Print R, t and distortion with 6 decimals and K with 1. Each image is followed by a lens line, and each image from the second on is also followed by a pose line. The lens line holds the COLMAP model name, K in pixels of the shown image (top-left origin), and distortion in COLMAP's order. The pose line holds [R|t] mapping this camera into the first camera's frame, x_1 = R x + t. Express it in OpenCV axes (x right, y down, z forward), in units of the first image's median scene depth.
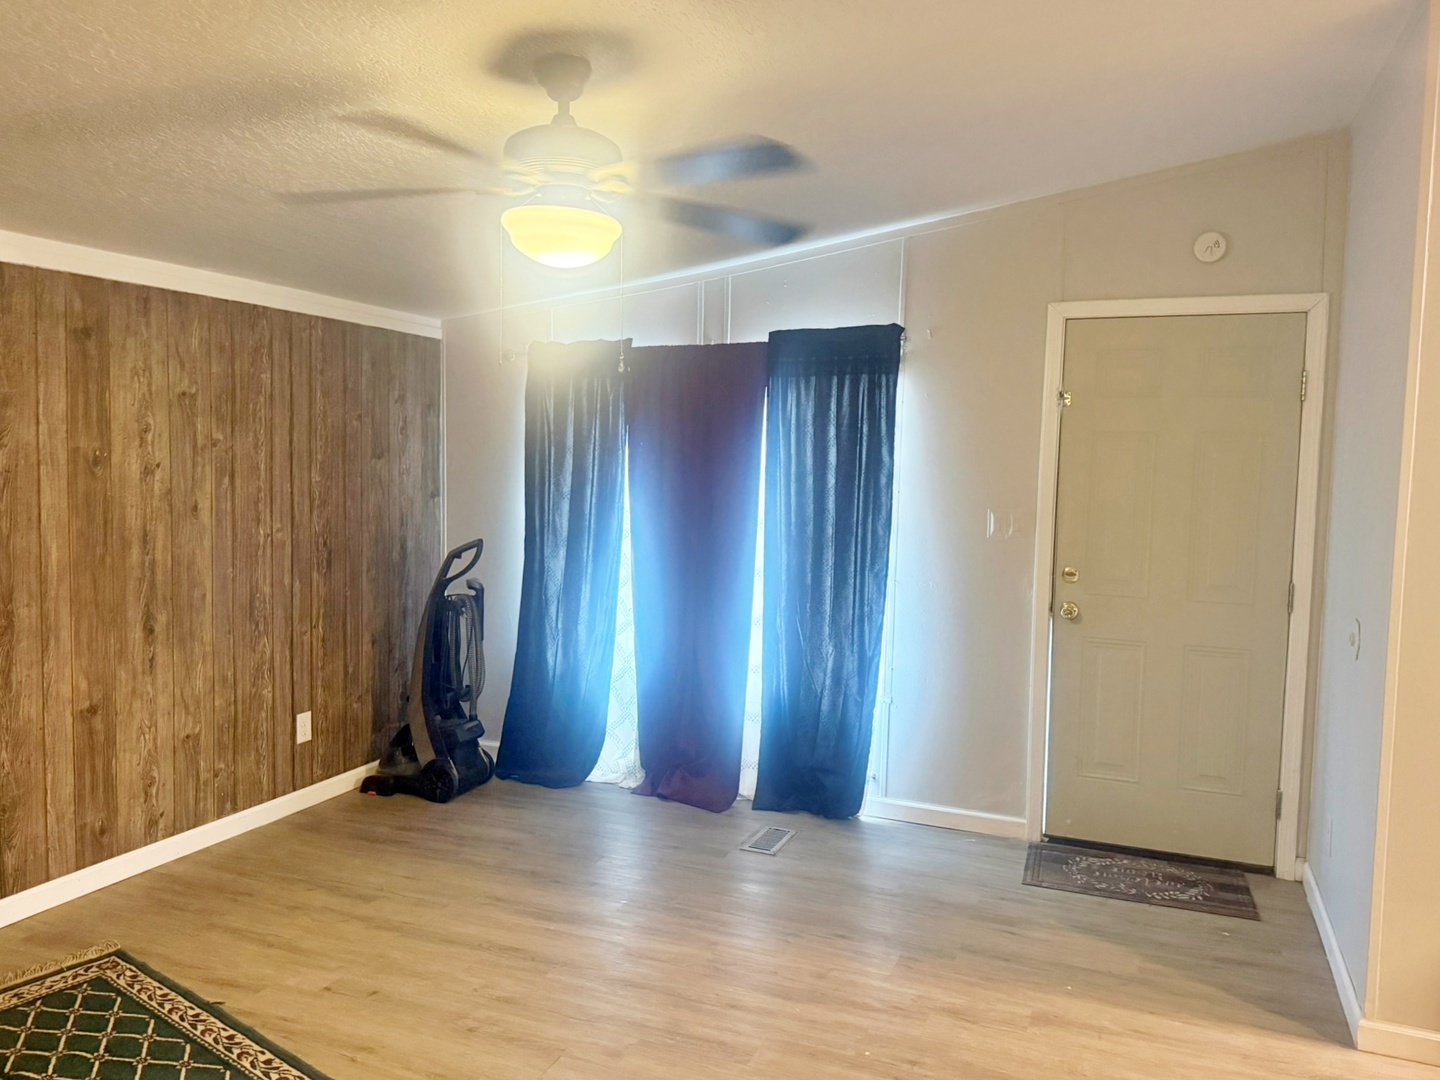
lens RADIAL K [[1094.0, 0, 720.0], [0, 1094.0, 540.0], [0, 0, 1]] dist [0.028231, -0.049753]
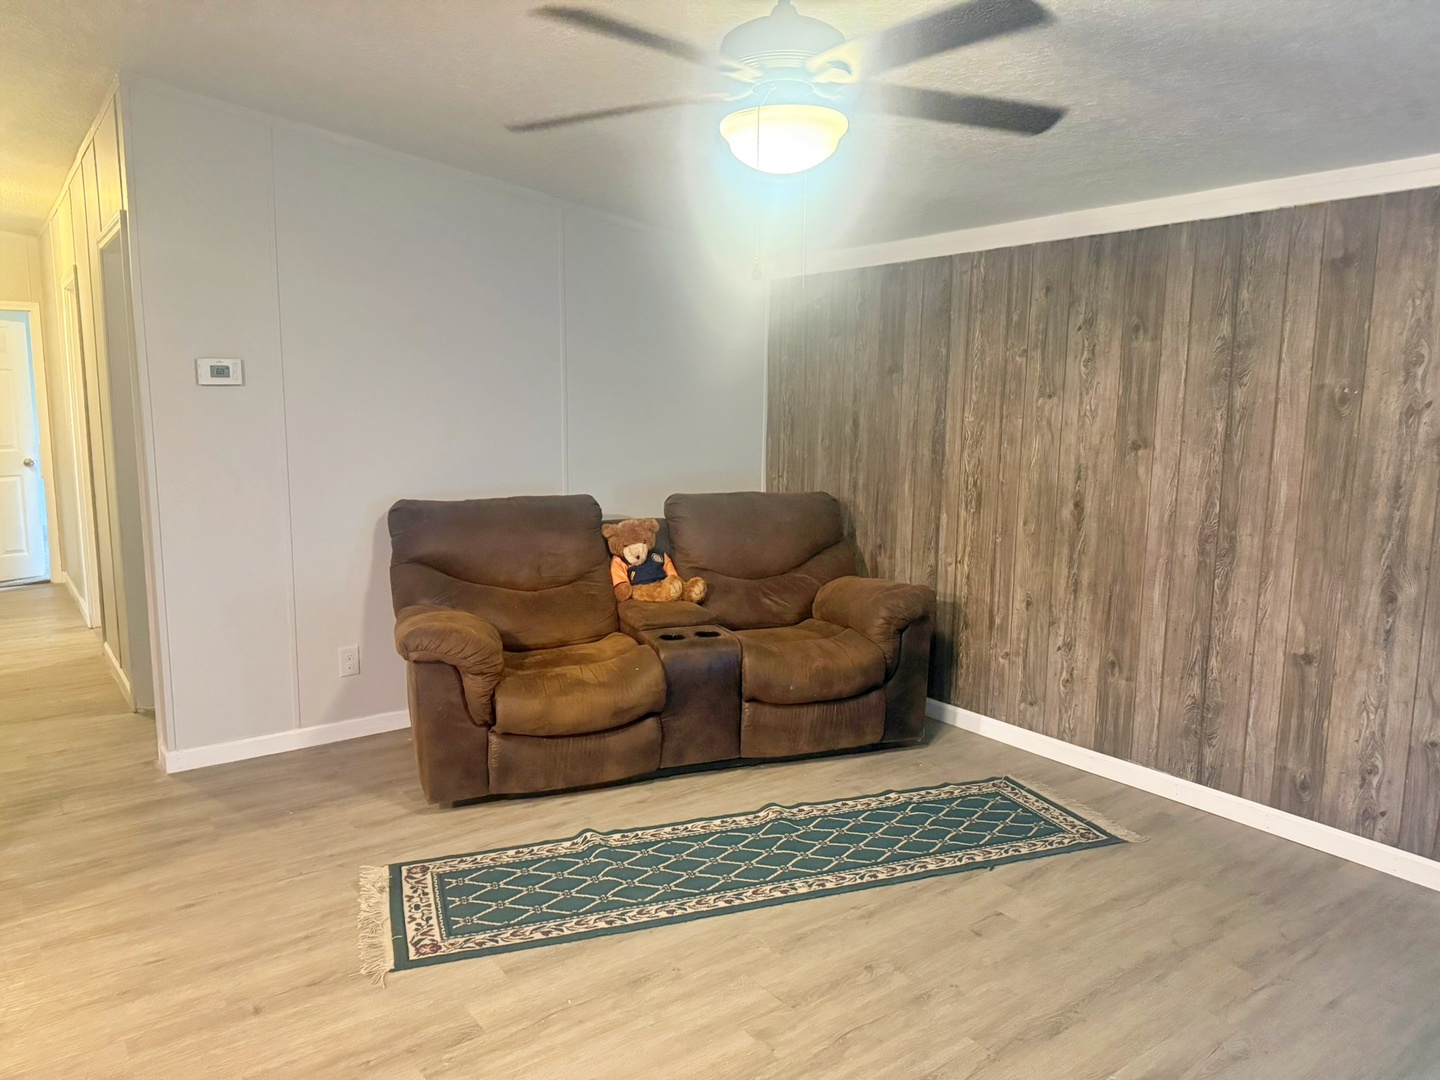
lens RADIAL K [[1005.8, 0, 667.0], [0, 1005.8, 527.3], [0, 0, 1]] dist [0.128624, -0.127607]
pose [[-0.552536, 0.097171, -0.827806, 0.456589], [-0.070665, 0.984144, 0.162689, -0.063636], [0.830488, 0.148388, -0.536908, 0.951971]]
